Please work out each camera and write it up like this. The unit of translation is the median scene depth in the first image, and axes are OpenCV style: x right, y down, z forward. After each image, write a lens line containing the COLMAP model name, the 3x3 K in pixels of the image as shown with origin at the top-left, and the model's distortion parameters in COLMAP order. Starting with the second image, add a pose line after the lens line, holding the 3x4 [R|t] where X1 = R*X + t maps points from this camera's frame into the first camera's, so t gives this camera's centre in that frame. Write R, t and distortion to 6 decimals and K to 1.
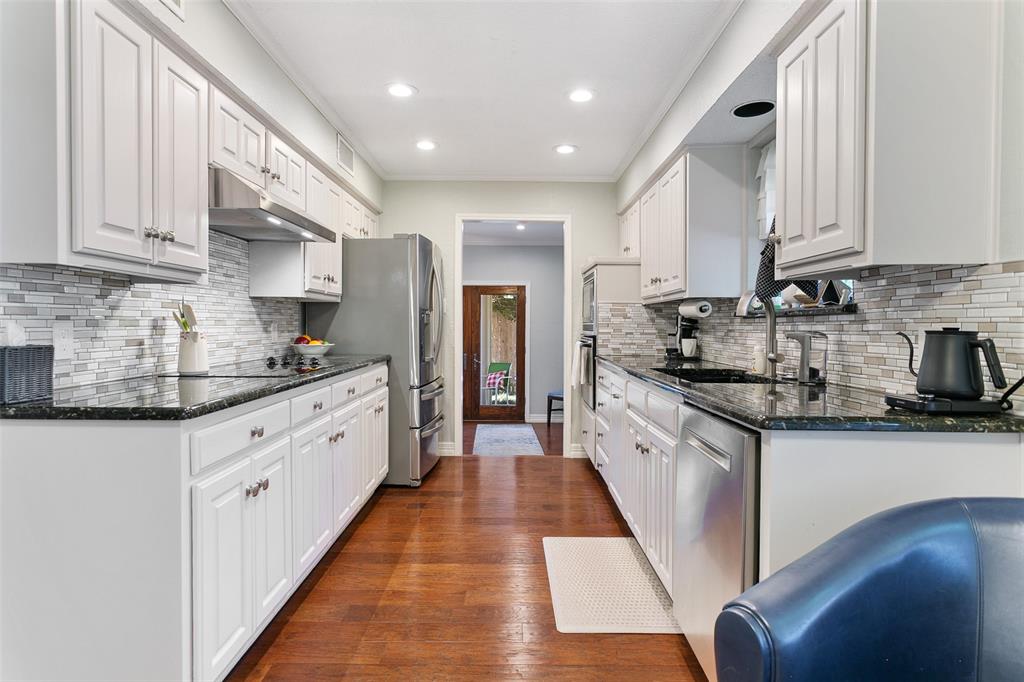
lens RADIAL K [[559.2, 0, 511.0], [0, 559.2, 320.7], [0, 0, 1]] dist [0.002545, 0.000585]
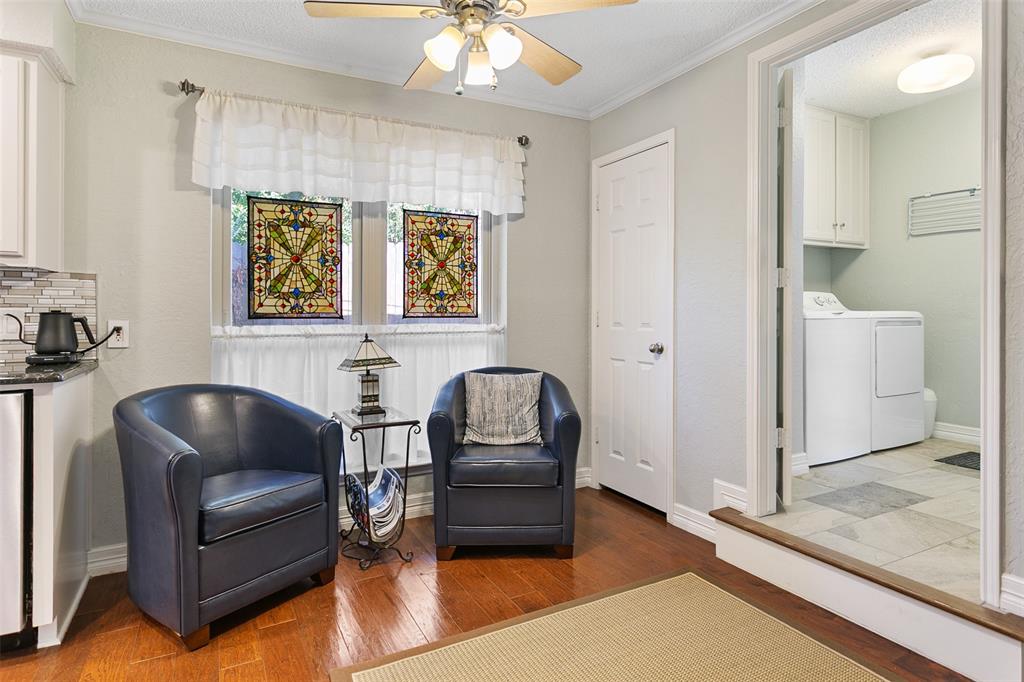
lens RADIAL K [[559.2, 0, 511.0], [0, 559.2, 320.7], [0, 0, 1]] dist [0.002545, 0.000585]
pose [[-0.469857, -0.007360, 0.882712, -0.742627], [-0.001759, 0.999971, 0.007401, 0.016963], [-0.882741, 0.001924, -0.469856, 0.351701]]
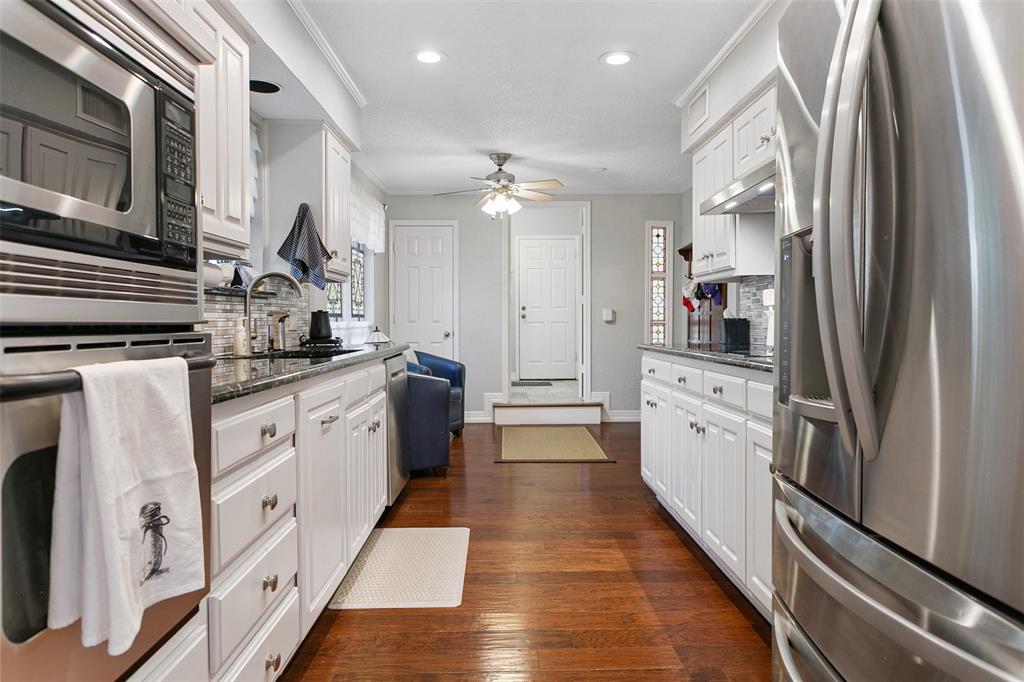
lens RADIAL K [[644.6, 0, 512.0], [0, 644.6, 341.0], [0, 0, 1]] dist [-0.000114, -0.000040]
pose [[-0.999646, 0.001564, -0.026556, 0.016527], [0.000849, 0.999638, 0.026884, 0.044273], [0.026589, 0.026852, -0.999286, 2.224947]]
